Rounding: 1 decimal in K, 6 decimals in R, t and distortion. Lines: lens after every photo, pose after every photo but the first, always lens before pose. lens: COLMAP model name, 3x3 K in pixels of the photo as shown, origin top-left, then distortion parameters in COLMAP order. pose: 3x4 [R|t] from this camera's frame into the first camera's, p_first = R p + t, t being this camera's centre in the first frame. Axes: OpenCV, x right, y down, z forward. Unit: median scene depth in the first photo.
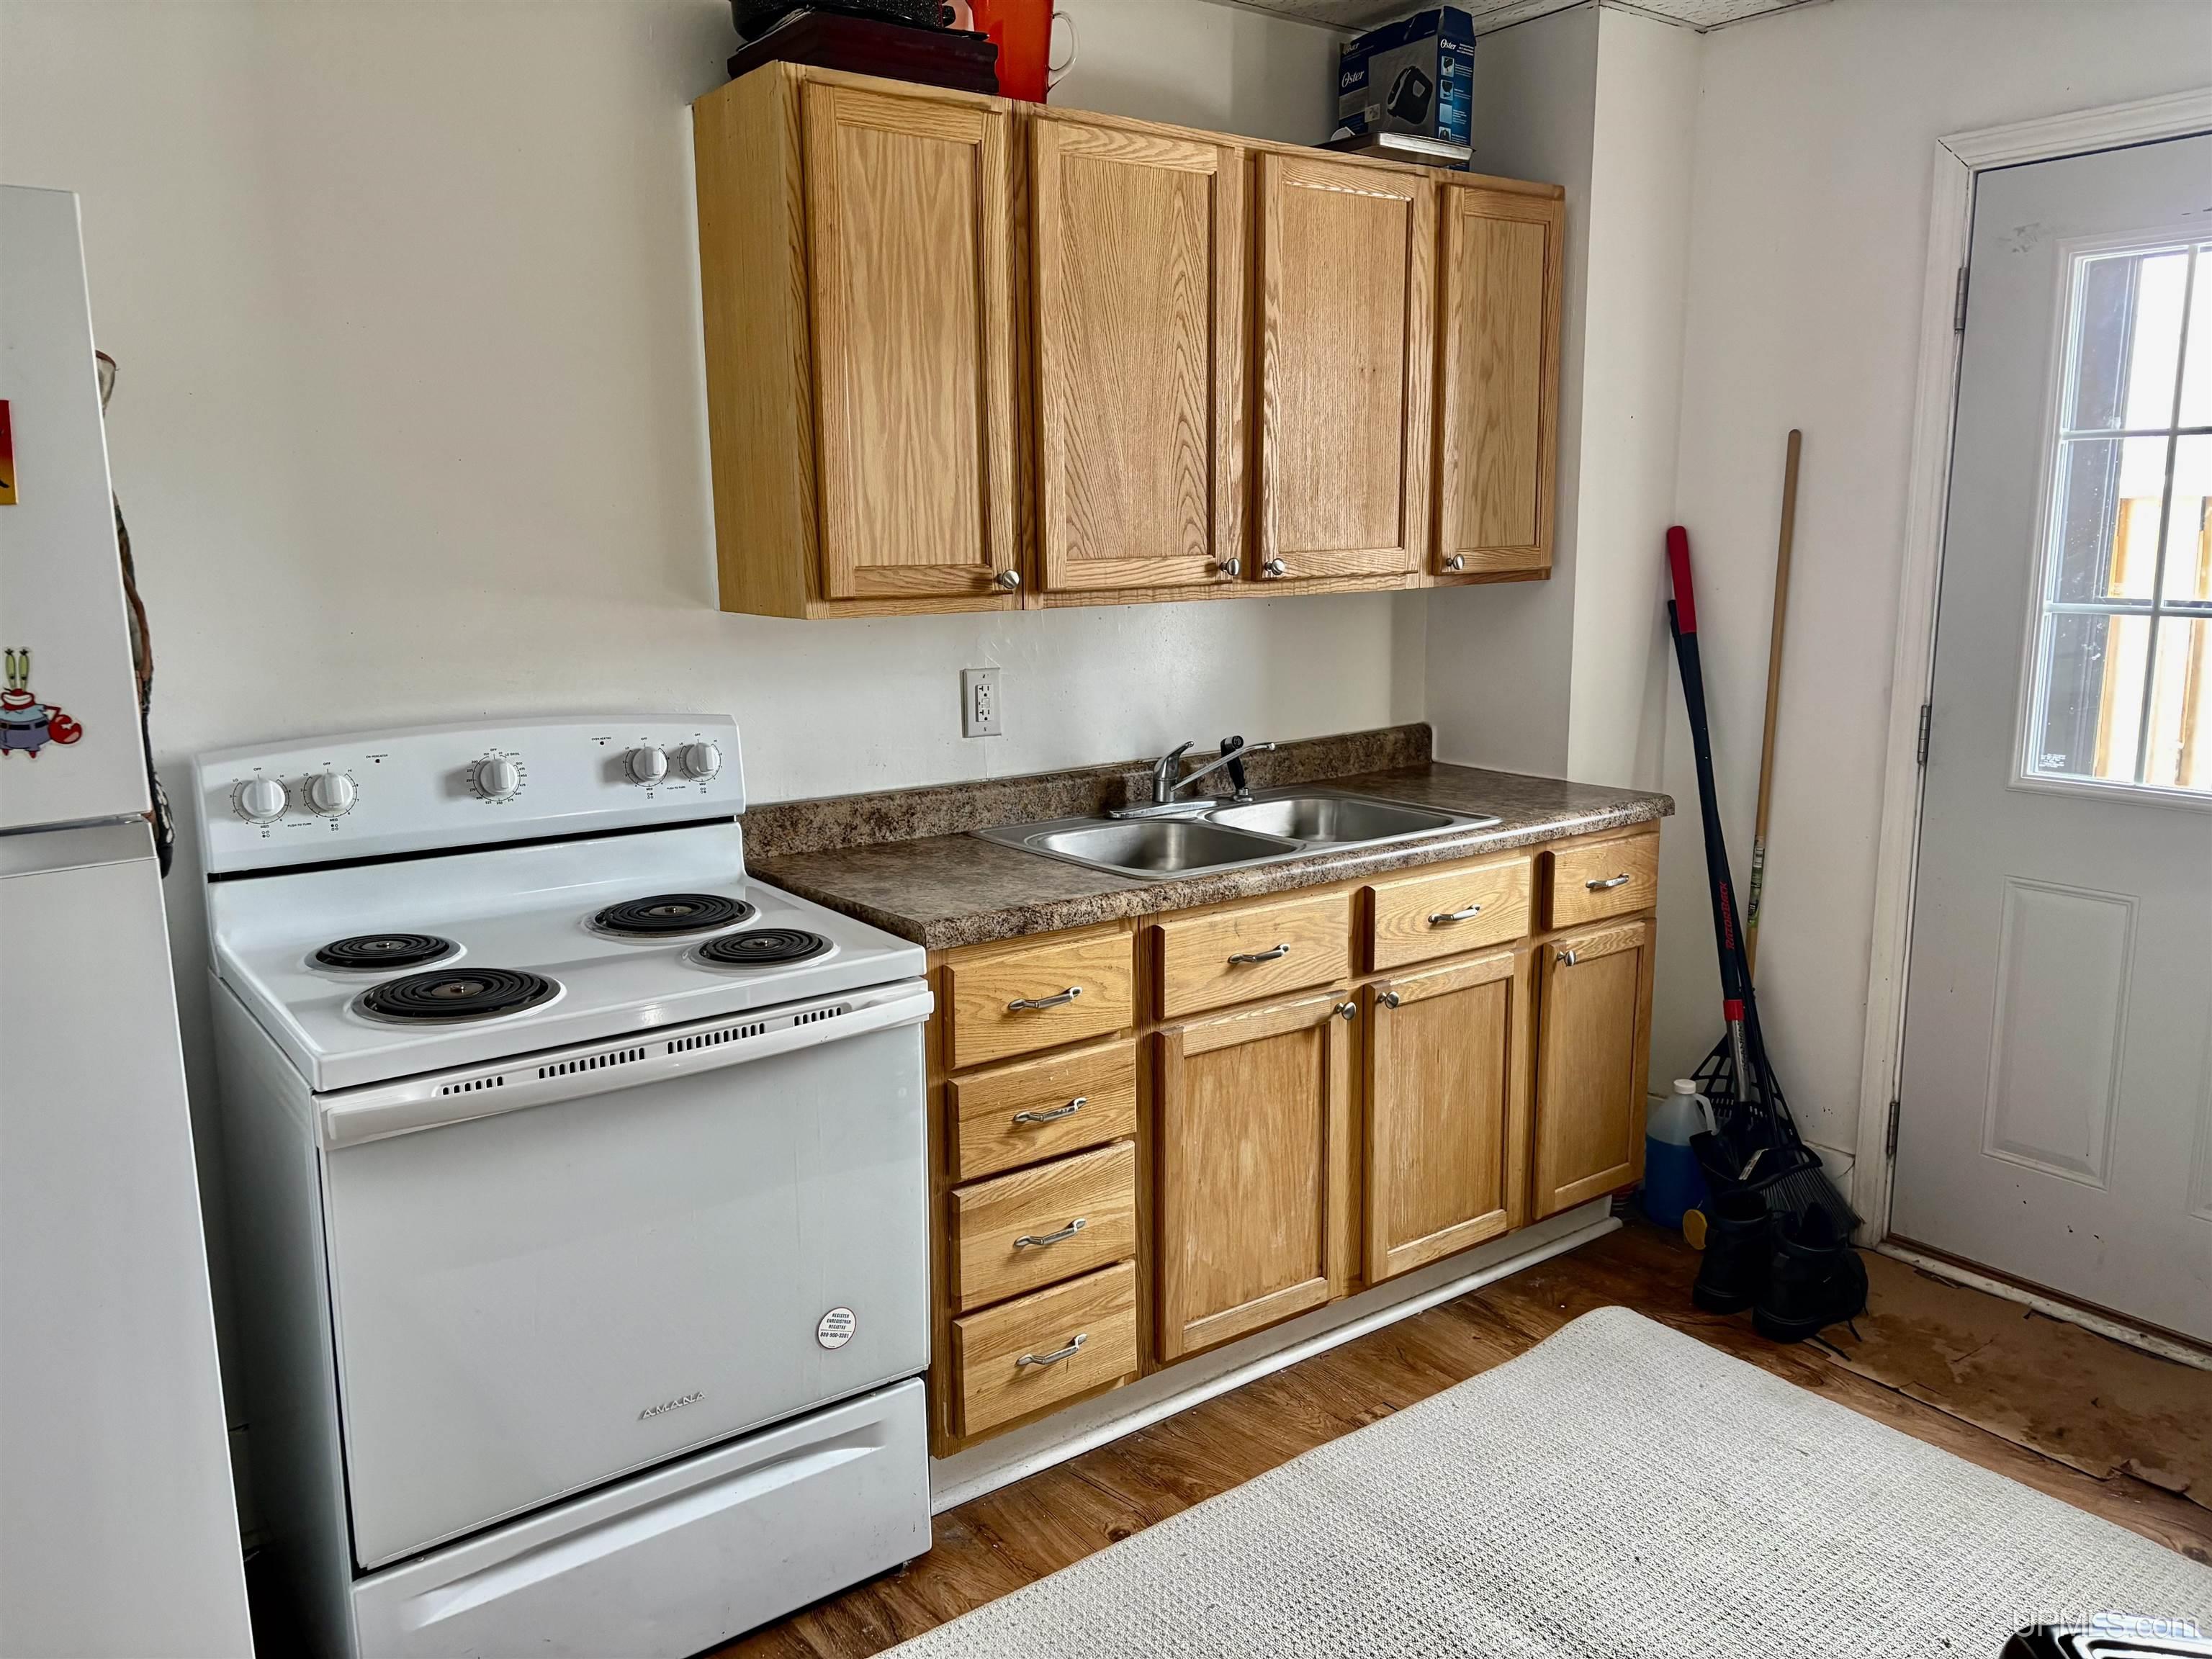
lens RADIAL K [[1662.3, 0, 1103.2], [0, 1662.3, 836.2], [0, 0, 1]] dist [0.055254, -0.067594]
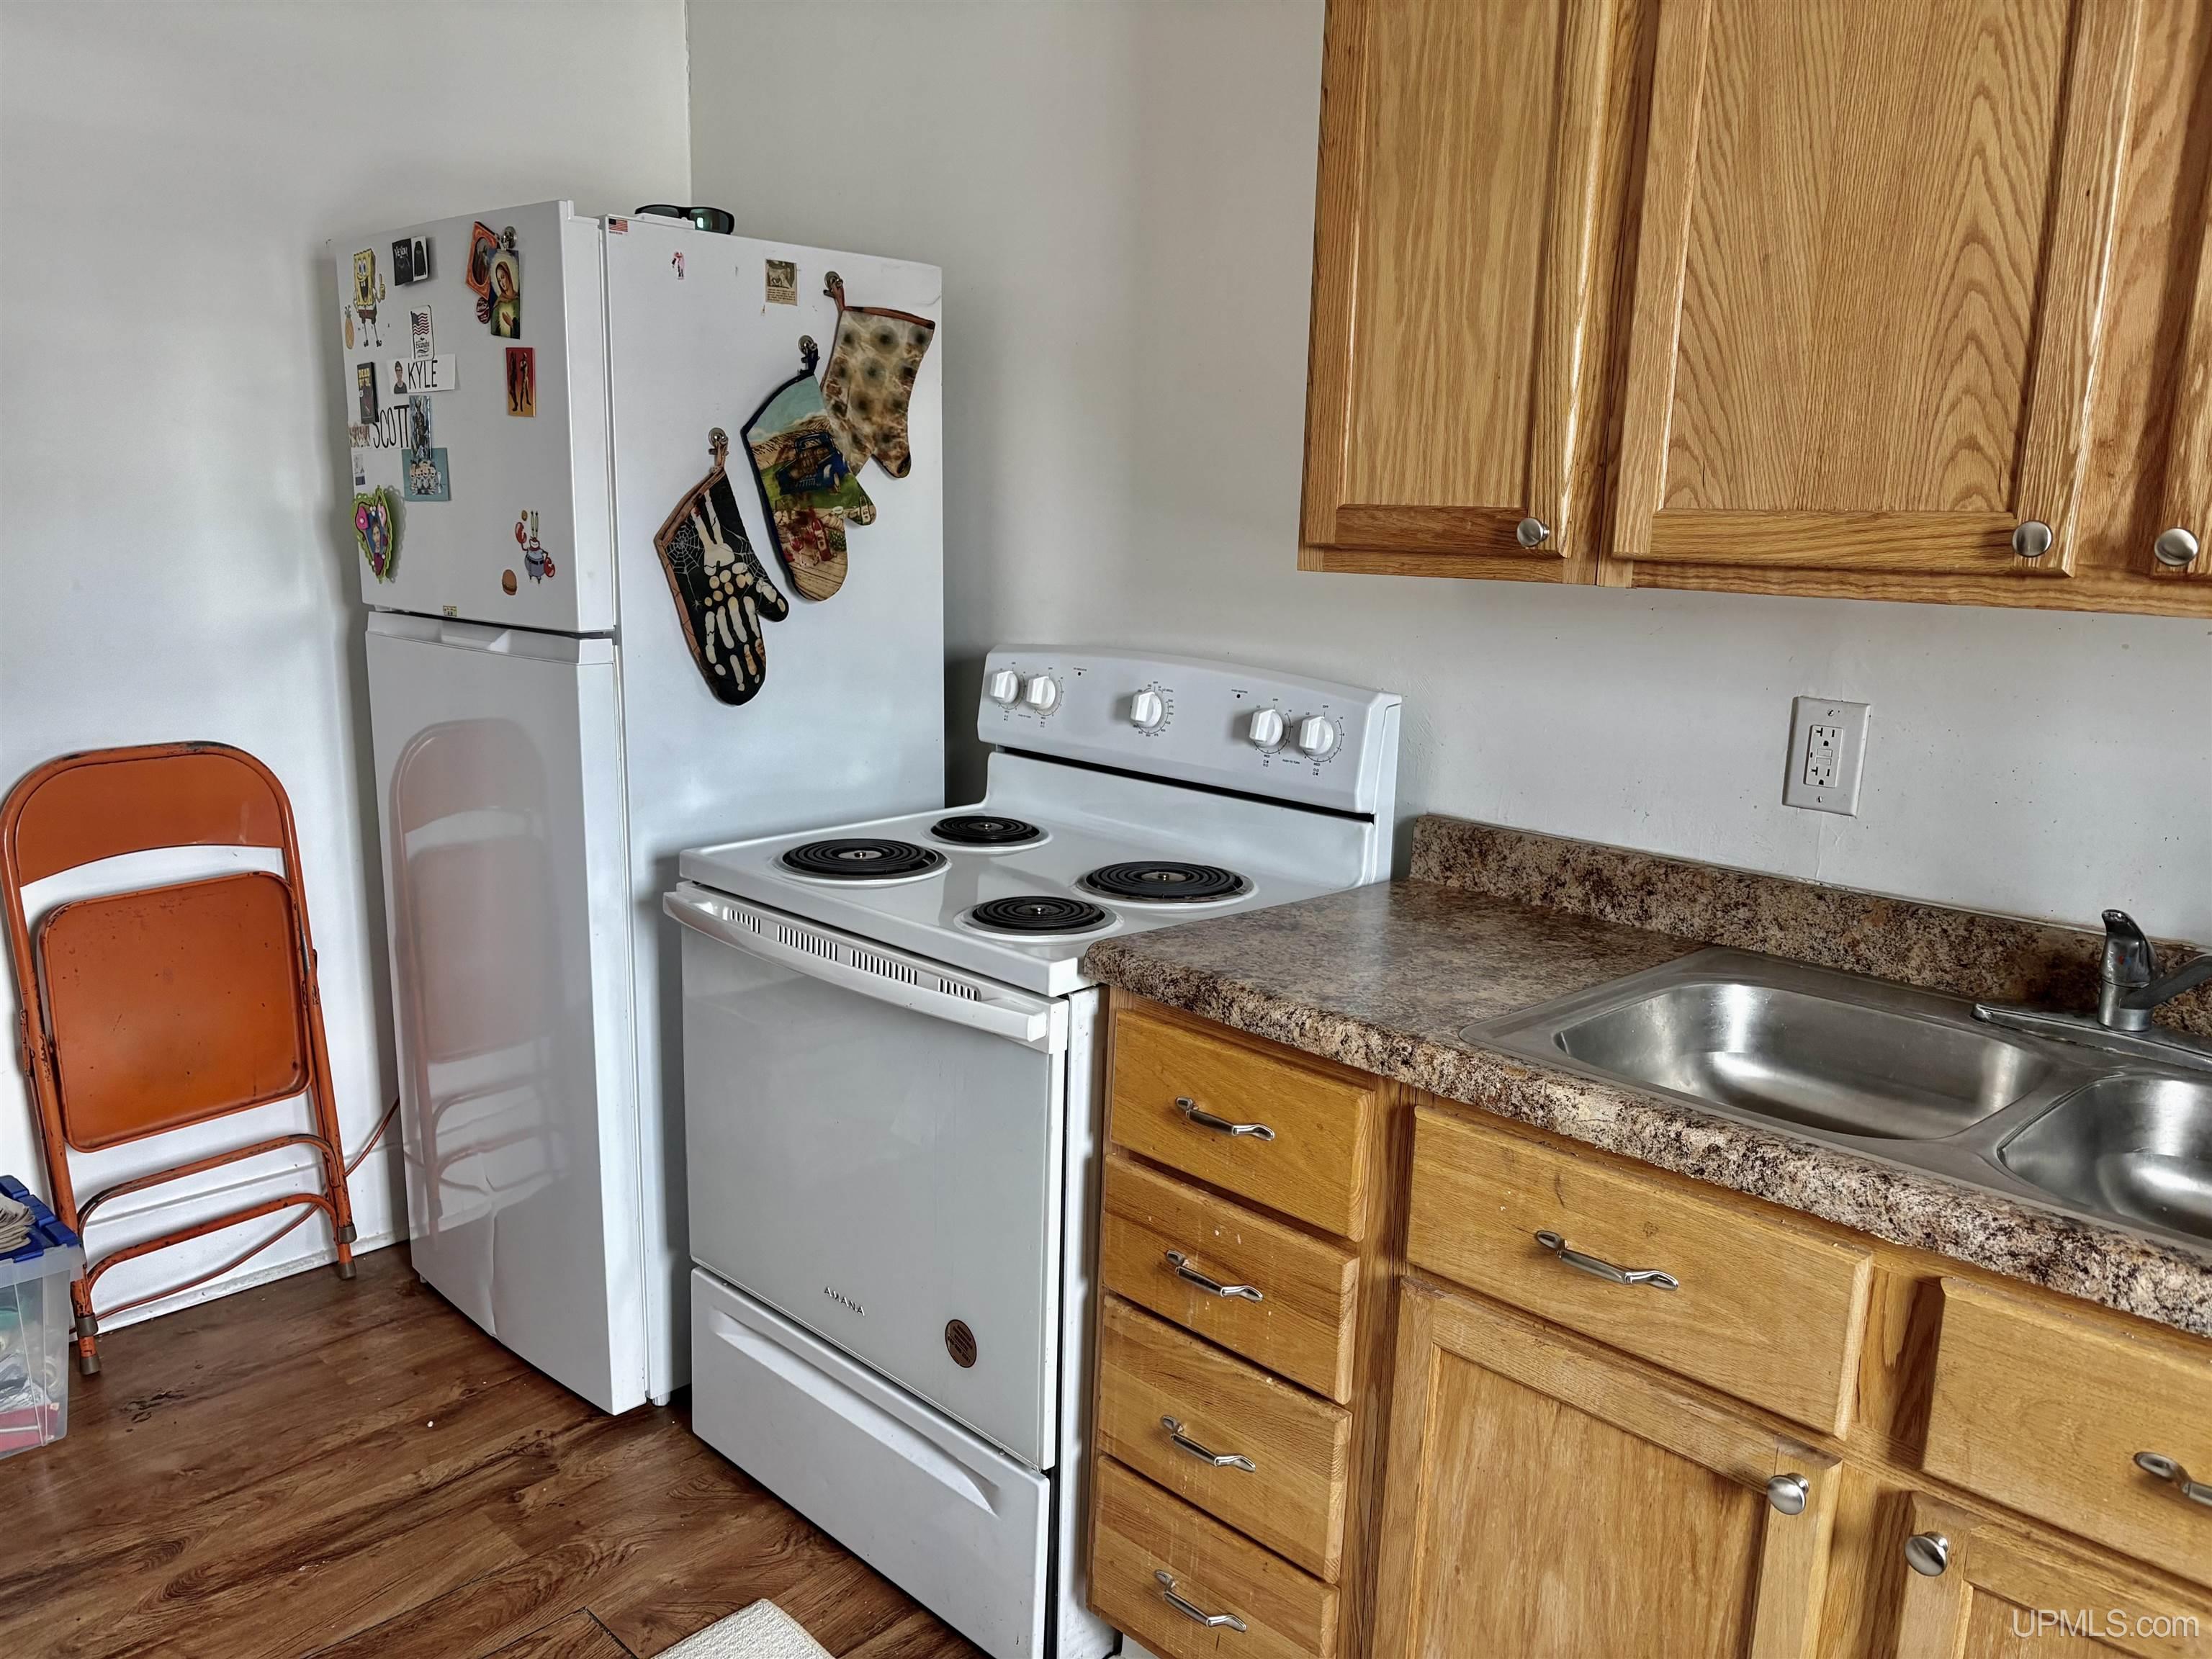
lens RADIAL K [[1662.3, 0, 1103.2], [0, 1662.3, 836.2], [0, 0, 1]] dist [0.055254, -0.067594]
pose [[0.146854, 0.206811, -0.967297, 0.538089], [-0.214838, 0.961224, 0.172897, -0.111924], [0.965546, 0.182421, 0.185590, 0.701209]]
